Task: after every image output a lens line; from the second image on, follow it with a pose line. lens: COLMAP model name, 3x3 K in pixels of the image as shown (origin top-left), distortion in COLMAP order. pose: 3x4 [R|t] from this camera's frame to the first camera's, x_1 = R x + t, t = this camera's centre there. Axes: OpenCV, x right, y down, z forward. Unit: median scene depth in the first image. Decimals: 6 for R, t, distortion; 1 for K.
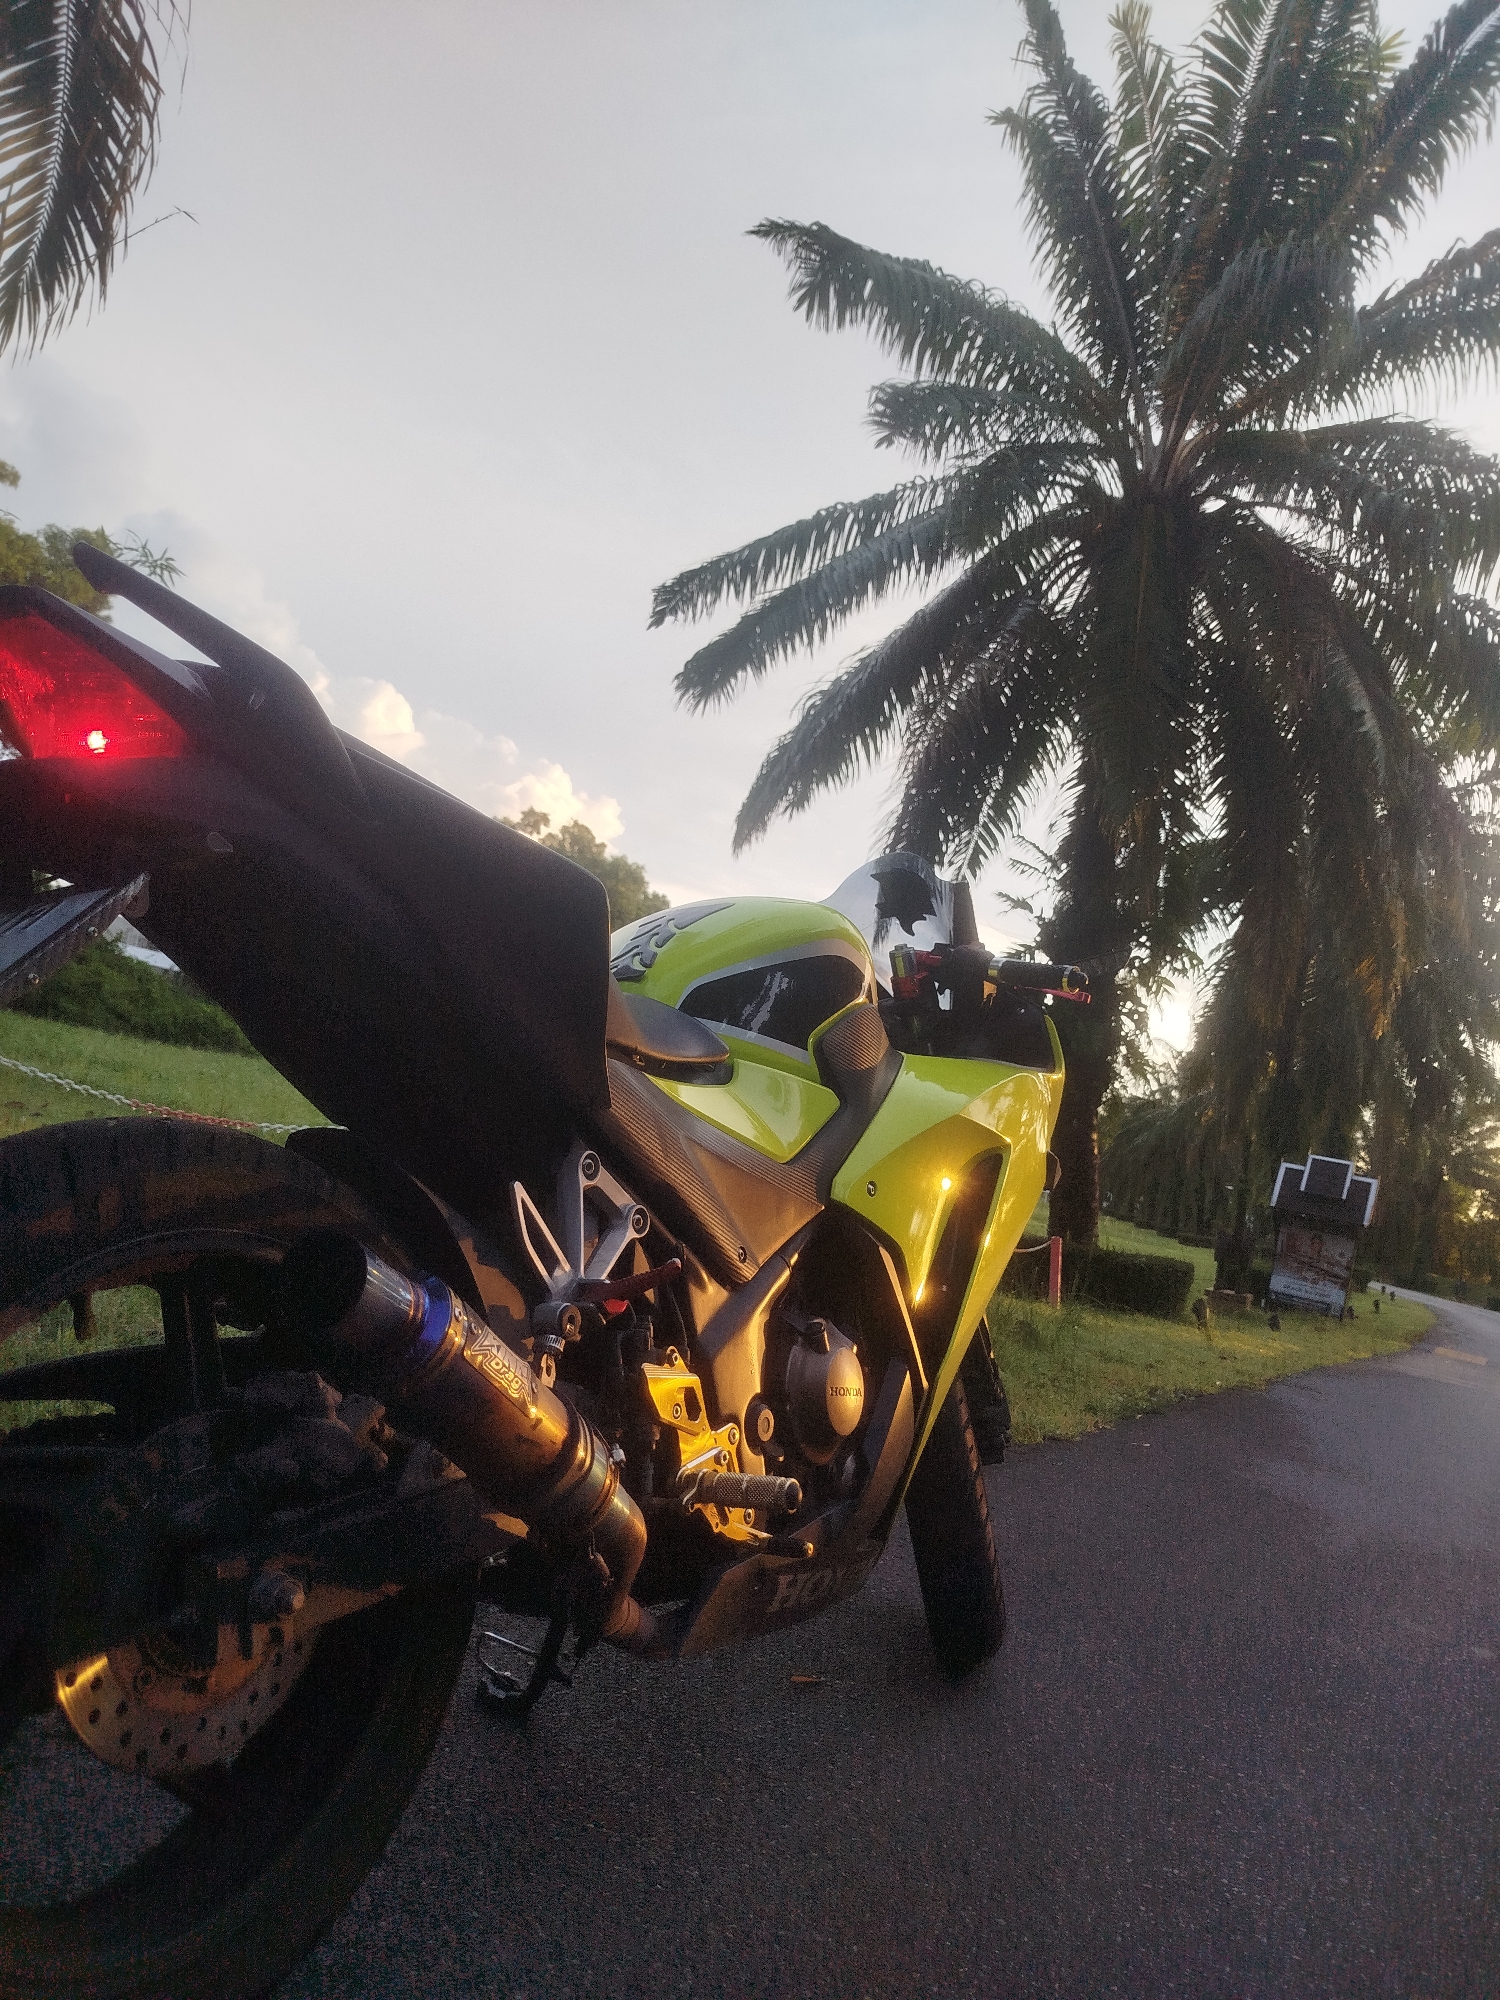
lens RADIAL K [[1392.2, 0, 752.4], [0, 1392.2, 987.5], [0, 0, 1]] dist [0.005098, 0.000725]
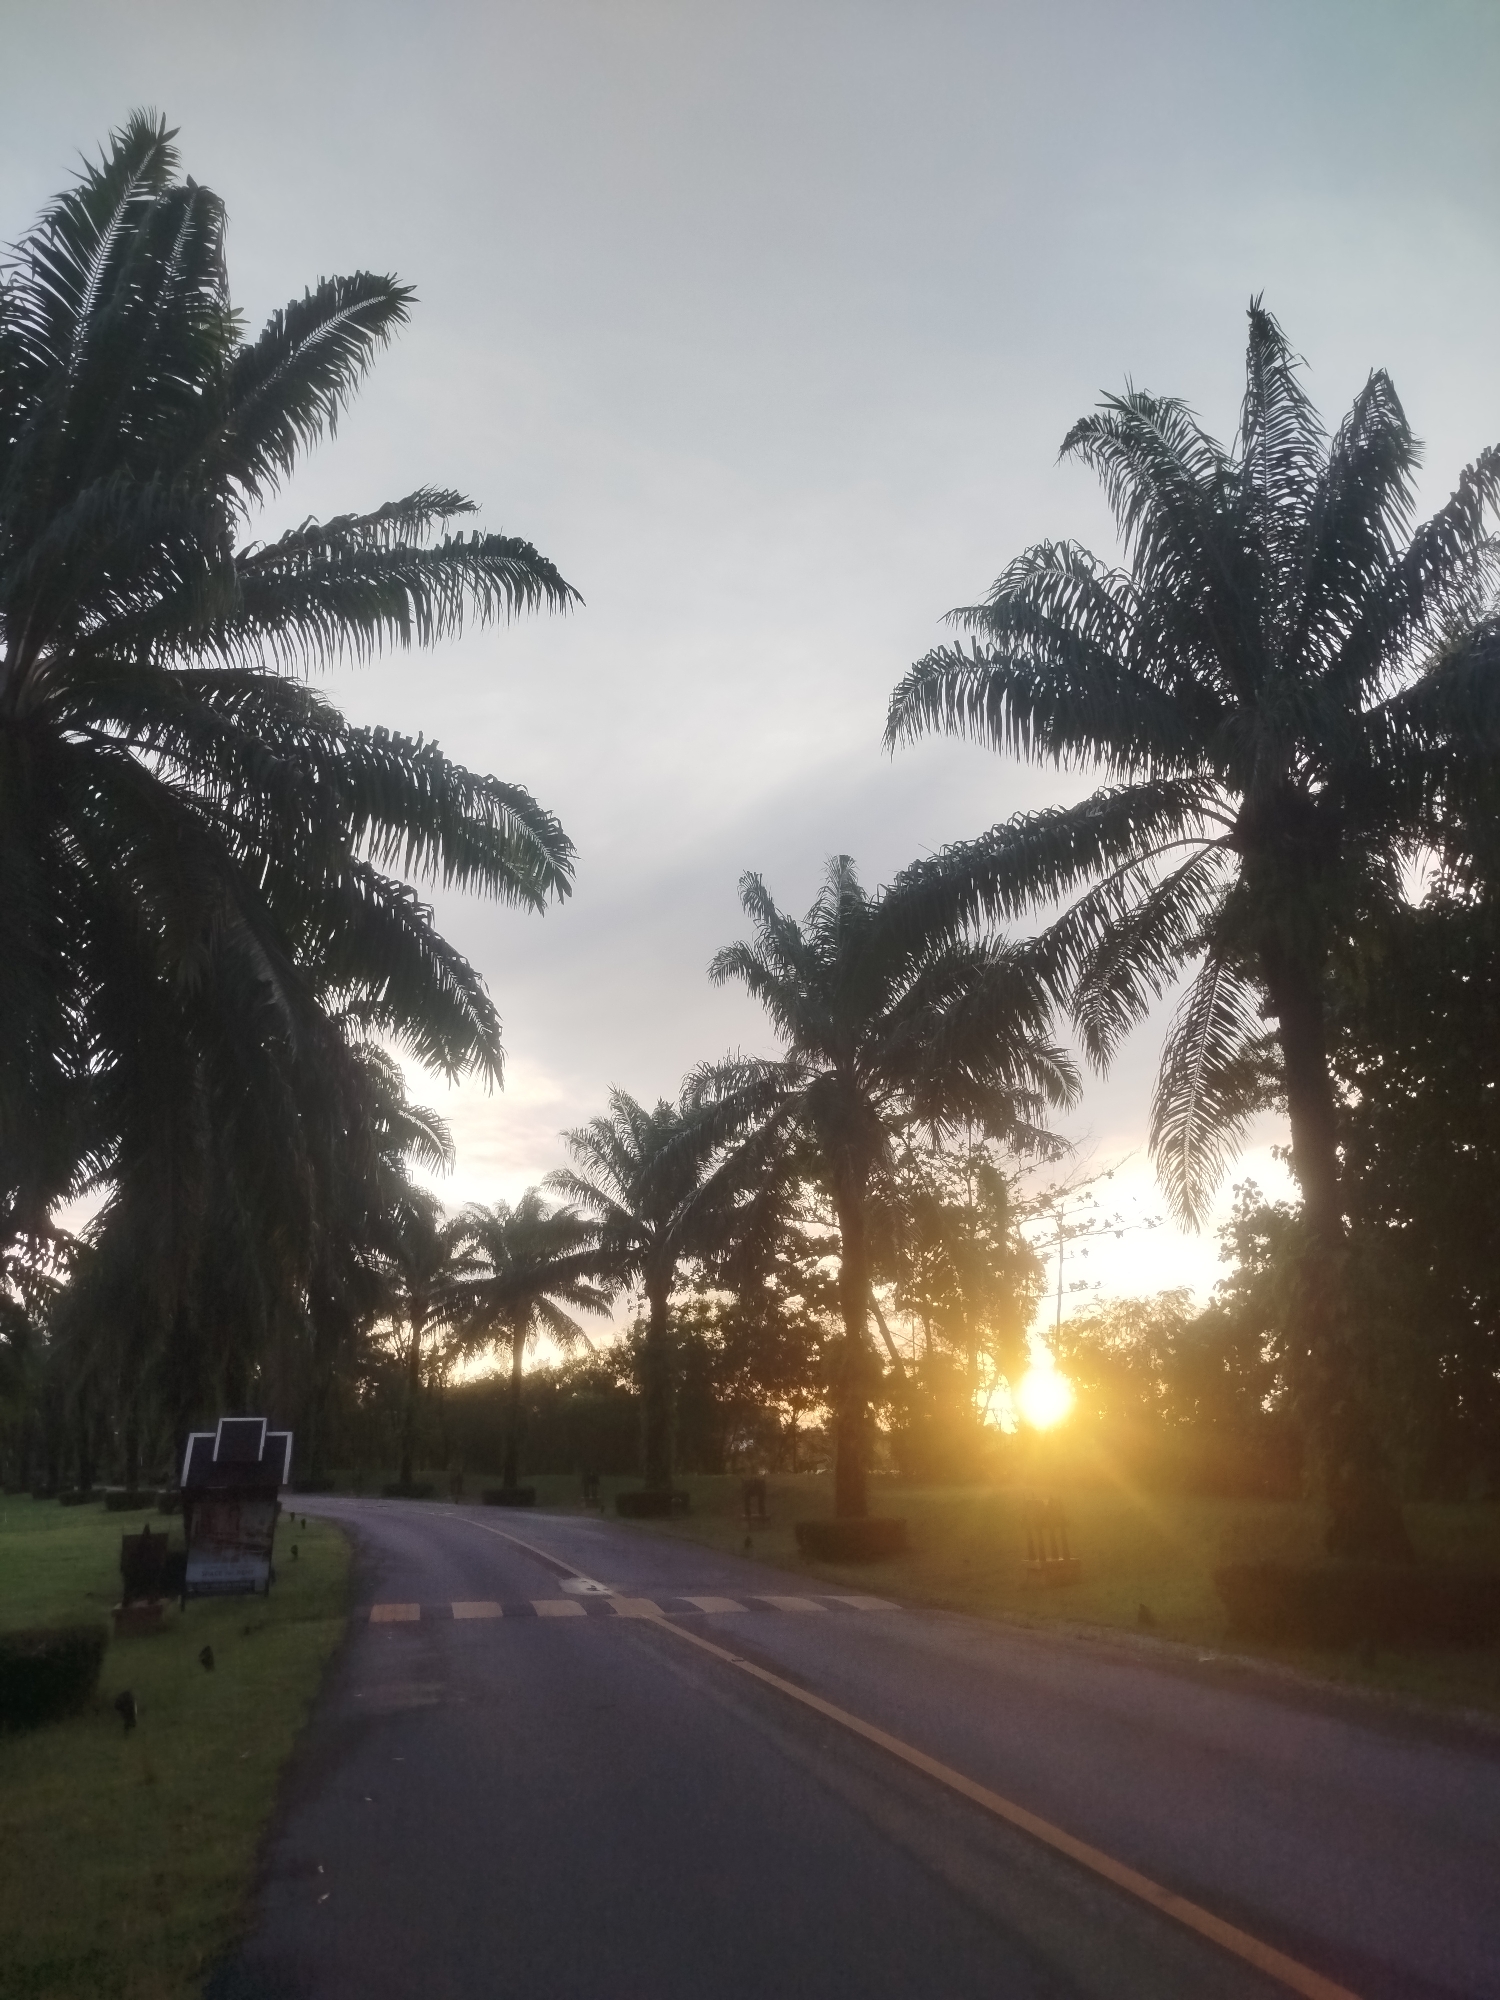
lens RADIAL K [[1392.2, 0, 752.4], [0, 1392.2, 987.5], [0, 0, 1]] dist [0.005098, 0.000725]
pose [[0.715947, -0.009639, 0.698088, 0.016349], [0.111330, 0.988686, -0.100526, -0.051228], [-0.689221, 0.149689, 0.708920, 0.095044]]
